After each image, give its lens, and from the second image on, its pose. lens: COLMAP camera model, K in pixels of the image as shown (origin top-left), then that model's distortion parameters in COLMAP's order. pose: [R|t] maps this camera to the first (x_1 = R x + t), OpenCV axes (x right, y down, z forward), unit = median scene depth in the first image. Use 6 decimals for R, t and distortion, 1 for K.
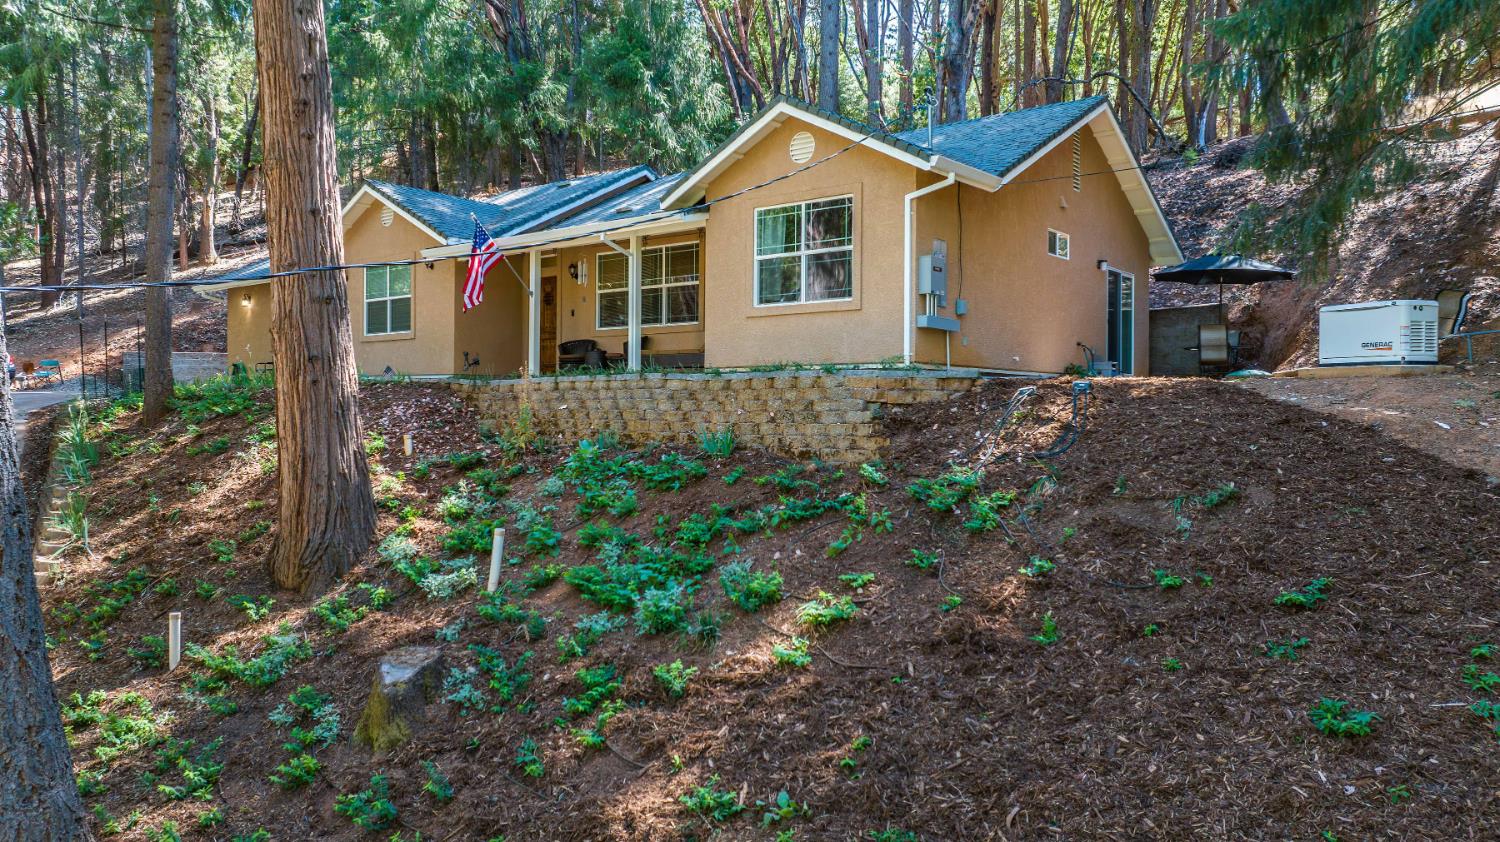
lens RADIAL K [[1063.5, 0, 753.3], [0, 1063.5, 415.0], [0, 0, 1]] dist [-0.000813, -0.001387]
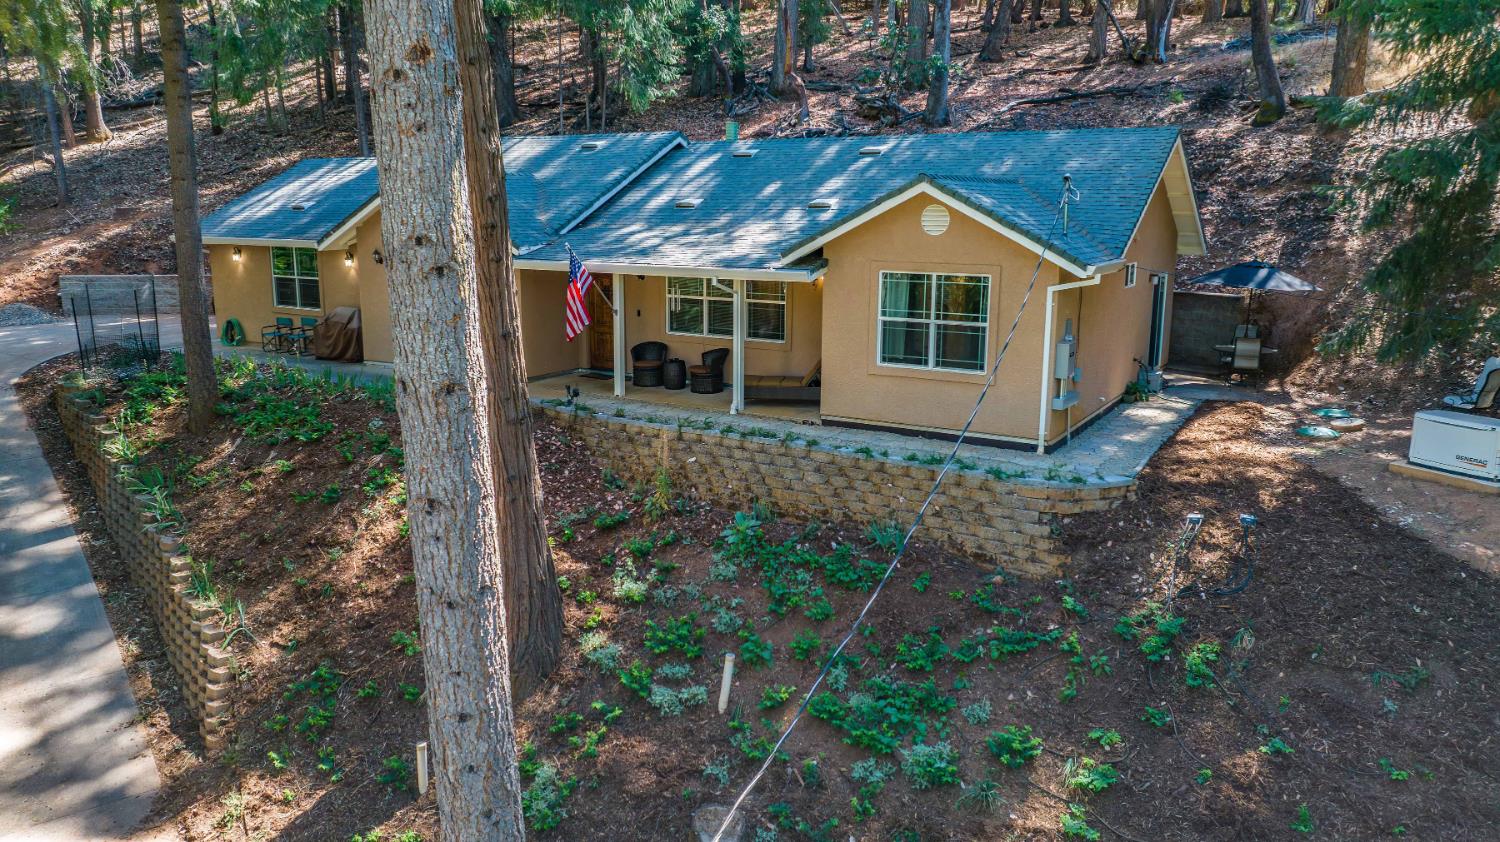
lens RADIAL K [[1063.5, 0, 753.3], [0, 1063.5, 415.0], [0, 0, 1]] dist [-0.000813, -0.001387]
pose [[0.990441, -0.026924, 0.135281, -0.234275], [0.000407, 0.981332, 0.192323, -0.226775], [-0.137934, -0.190430, 0.971962, -0.011152]]
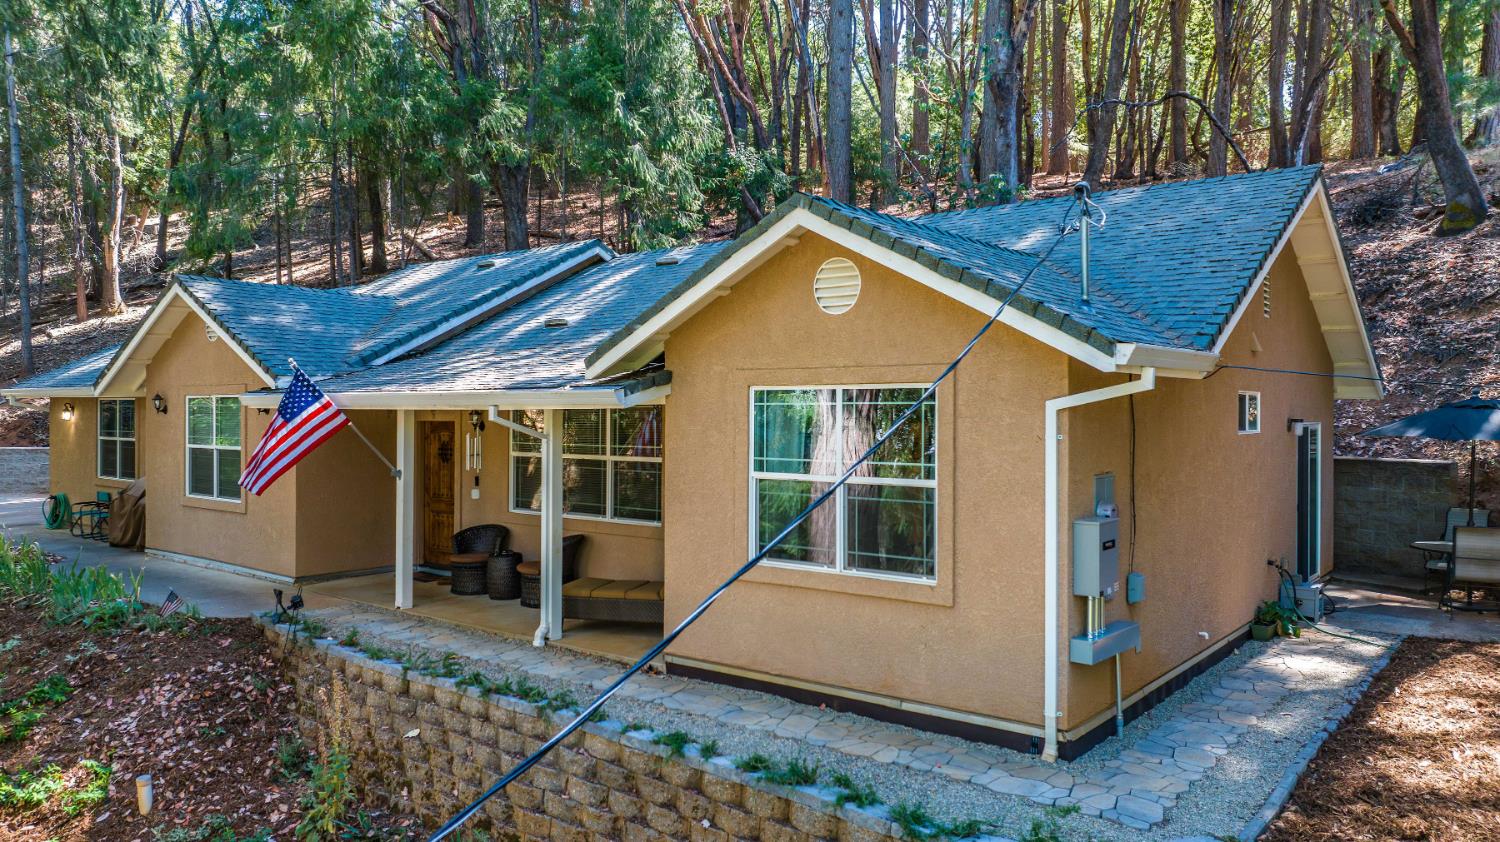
lens RADIAL K [[1056.7, 0, 759.2], [0, 1056.7, 417.4], [0, 0, 1]] dist [-0.036580, 0.069091]
pose [[0.999963, -0.004121, 0.007488, 0.001753], [0.004088, 0.999982, 0.004395, -0.160512], [-0.007506, -0.004365, 0.999962, 0.396614]]
